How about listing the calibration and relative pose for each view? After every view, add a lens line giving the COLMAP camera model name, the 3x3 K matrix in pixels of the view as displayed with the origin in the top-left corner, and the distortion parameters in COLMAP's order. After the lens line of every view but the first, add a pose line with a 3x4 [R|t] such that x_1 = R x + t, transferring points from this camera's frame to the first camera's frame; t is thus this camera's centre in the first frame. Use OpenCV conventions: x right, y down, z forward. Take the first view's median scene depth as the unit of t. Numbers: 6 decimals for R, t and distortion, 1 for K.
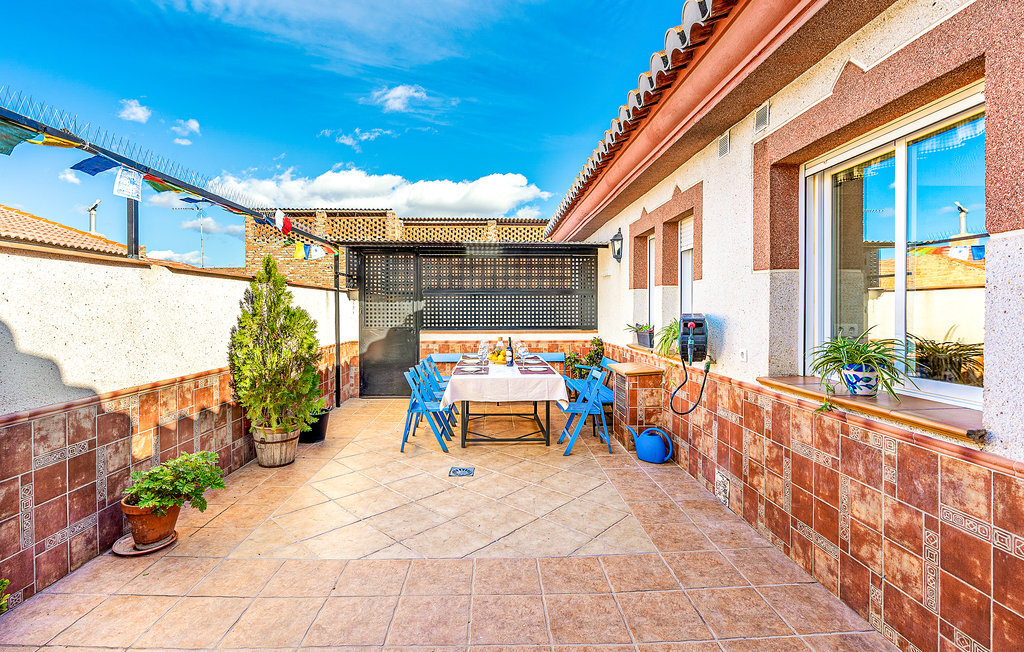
lens RADIAL K [[463.8, 0, 512.0], [0, 463.8, 326.0], [0, 0, 1]] dist [0.000792, 0.000097]
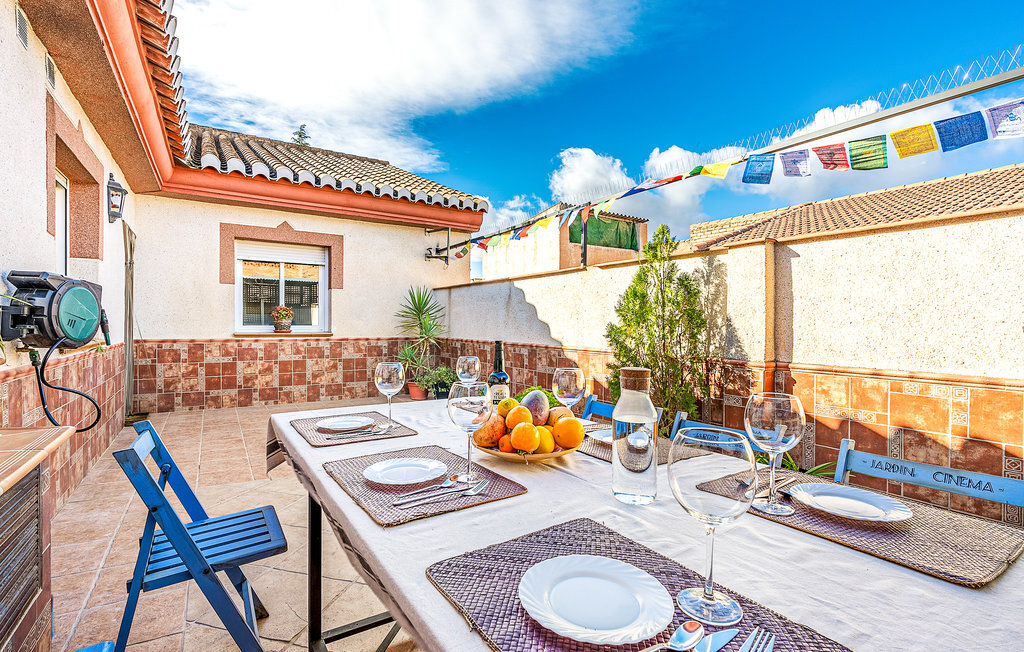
lens RADIAL K [[463.8, 0, 512.0], [0, 463.8, 326.0], [0, 0, 1]] dist [0.000792, 0.000097]
pose [[-0.841196, 0.000223, -0.540731, 0.150155], [-0.000040, 1.000000, 0.000474, 0.038818], [0.540731, 0.000420, -0.841196, 1.308035]]
